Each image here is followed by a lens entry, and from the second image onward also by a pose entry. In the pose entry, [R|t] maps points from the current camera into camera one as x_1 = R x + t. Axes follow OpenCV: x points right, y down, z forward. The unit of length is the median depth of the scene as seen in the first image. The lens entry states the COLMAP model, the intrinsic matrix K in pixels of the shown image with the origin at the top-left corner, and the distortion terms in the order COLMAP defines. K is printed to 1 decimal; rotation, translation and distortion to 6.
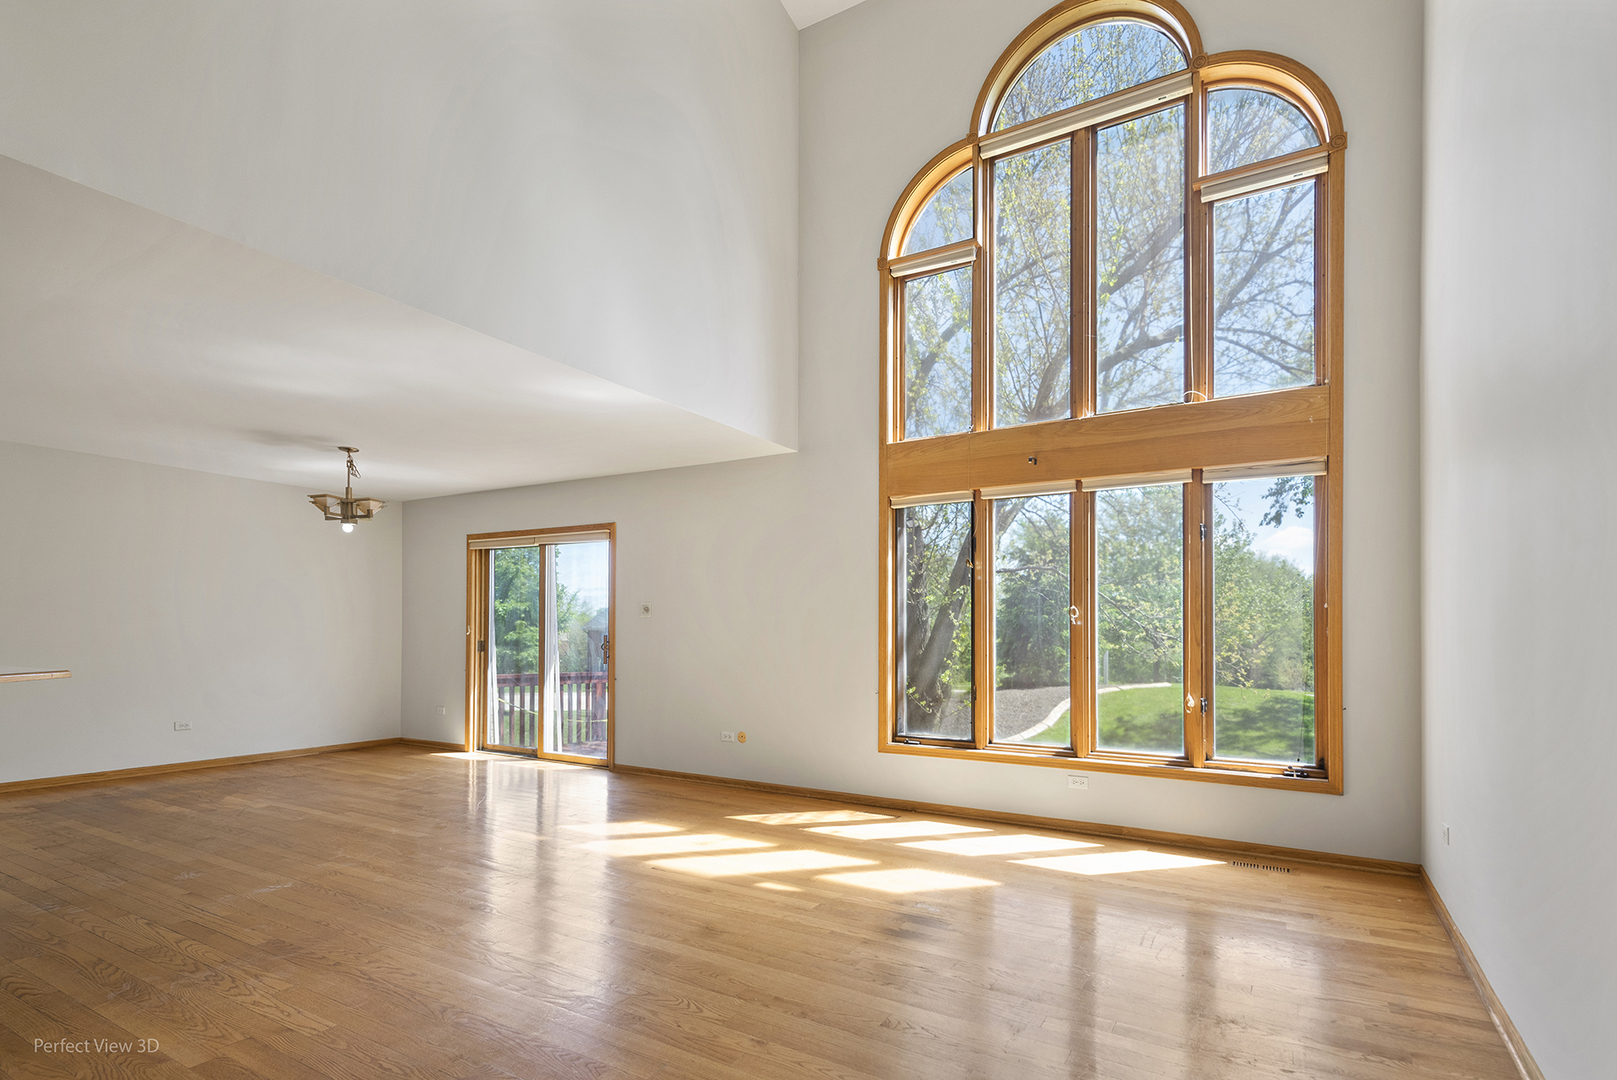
lens RADIAL K [[788.8, 0, 810.5], [0, 788.8, 631.9], [0, 0, 1]] dist [0.000046, -0.000024]
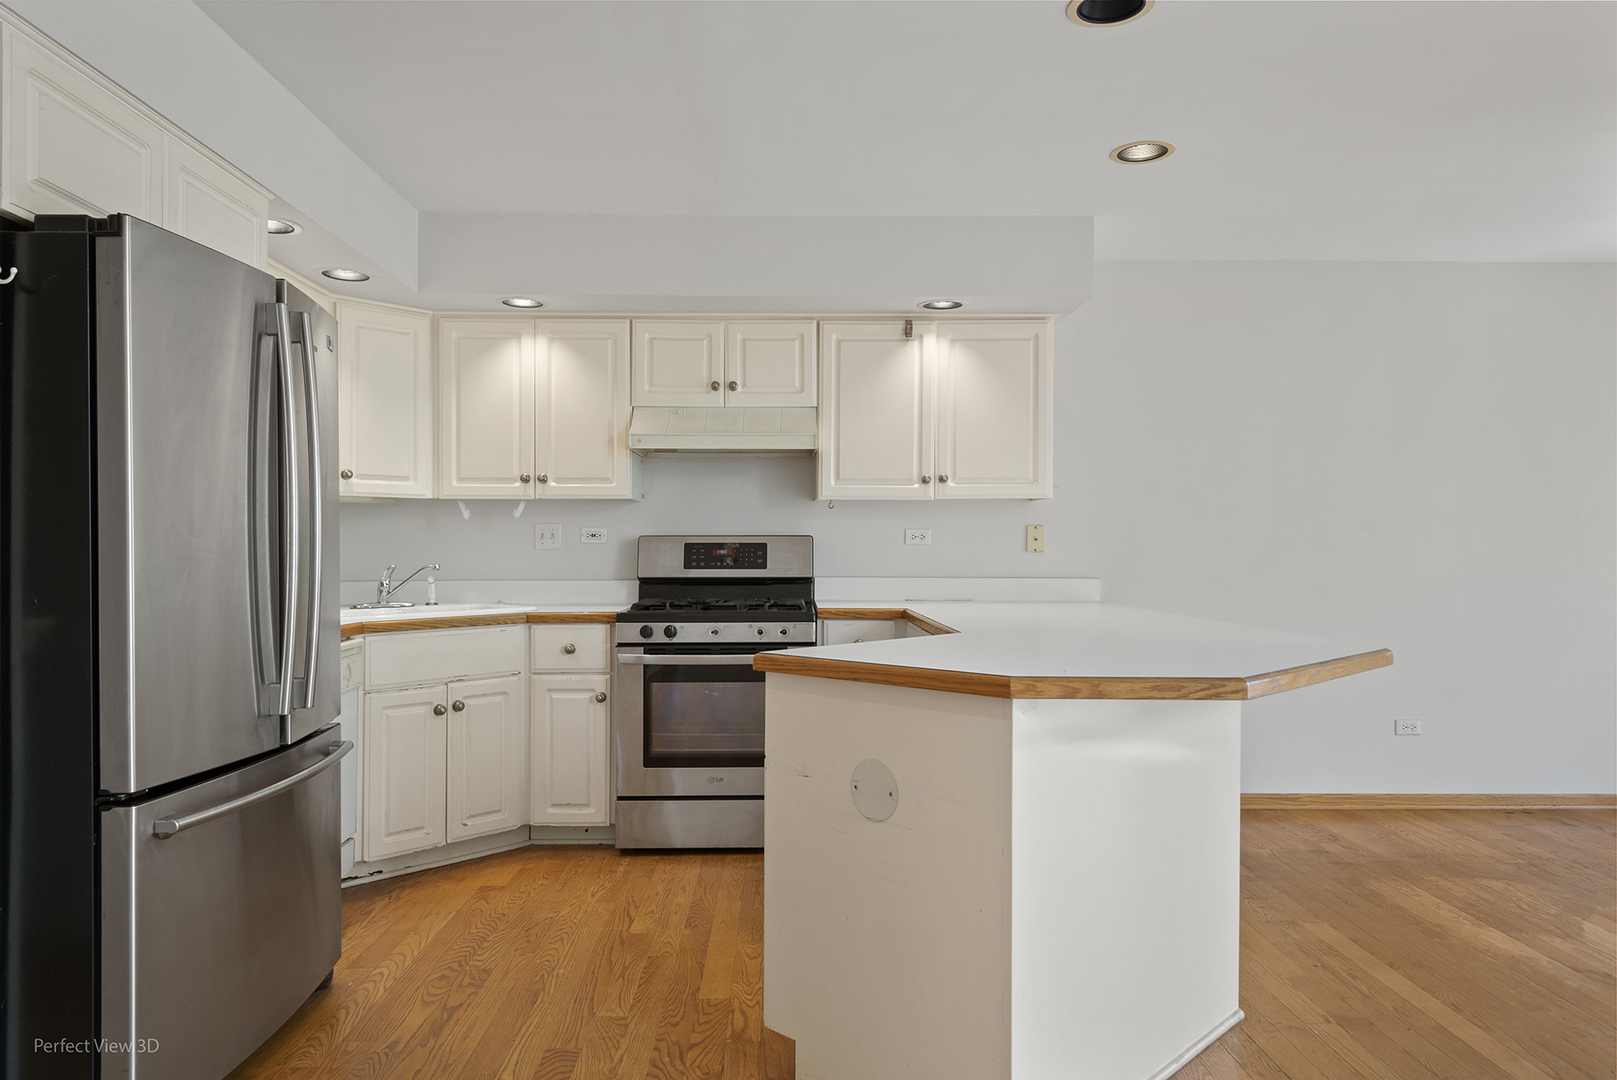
lens RADIAL K [[1057.8, 0, 801.8], [0, 1057.8, 544.1], [0, 0, 1]] dist [0.019529, -0.005796]
pose [[0.520666, -0.007984, -0.853723, -0.441136], [0.003107, 0.999967, -0.007457, -0.006020], [0.853755, 0.001230, 0.520674, 0.291501]]
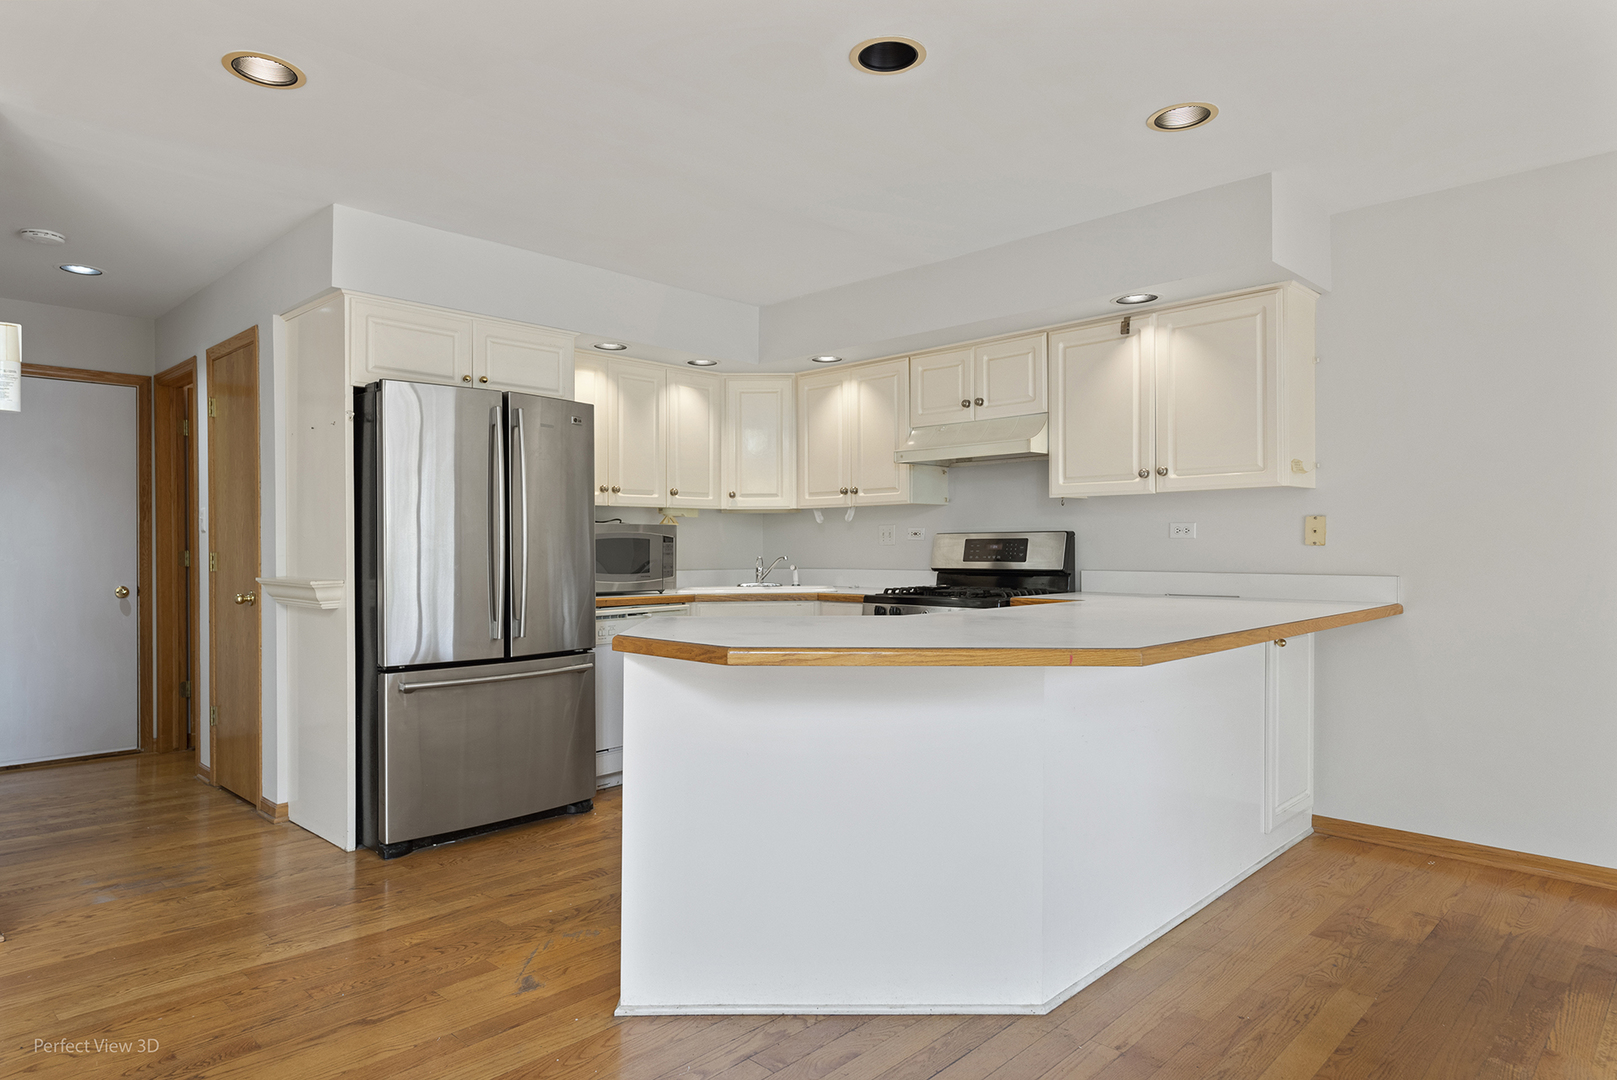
lens RADIAL K [[956.8, 0, 795.8], [0, 956.8, 556.9], [0, 0, 1]] dist [0.034202, -0.021322]
pose [[-0.245927, 0.006040, -0.969269, -0.306796], [0.004336, 0.999977, 0.005131, -0.002414], [0.969279, -0.002941, -0.245948, 0.706990]]
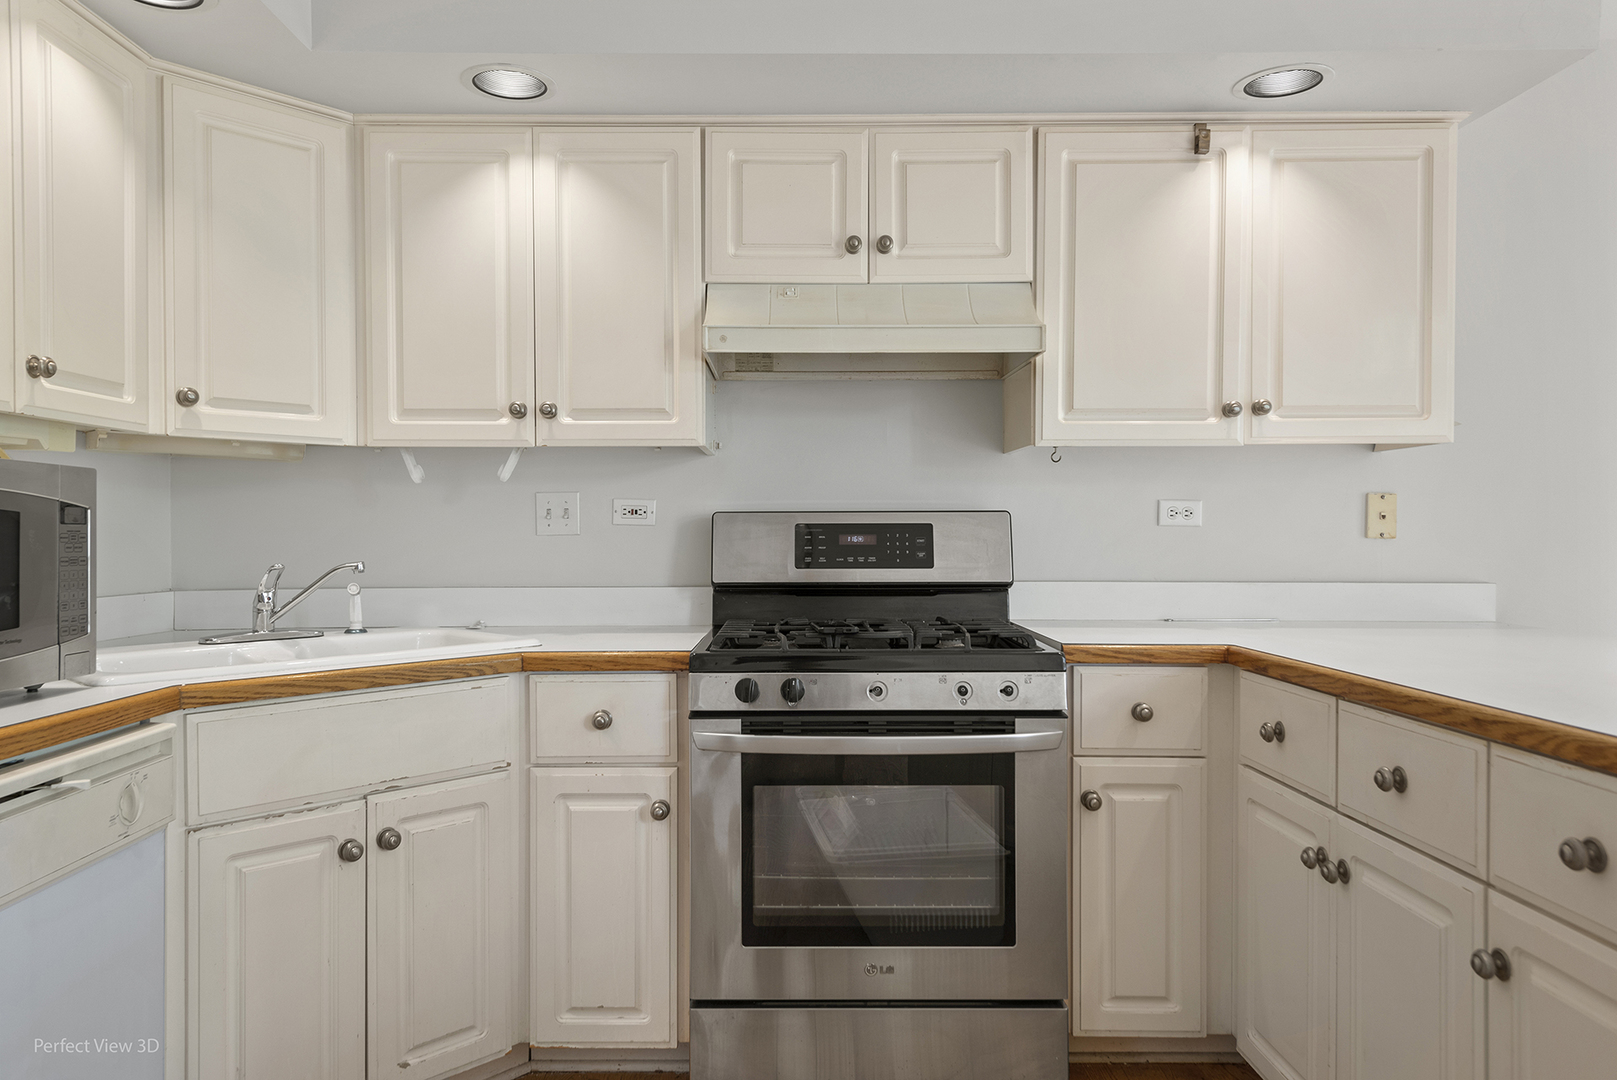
lens RADIAL K [[1101.0, 0, 796.8], [0, 1101.0, 545.5], [0, 0, 1]] dist [0.034014, -0.001879]
pose [[0.507612, 0.002138, -0.861583, -0.759303], [0.005160, 0.999971, 0.005522, -0.006288], [0.861570, -0.007249, 0.507587, 0.390406]]
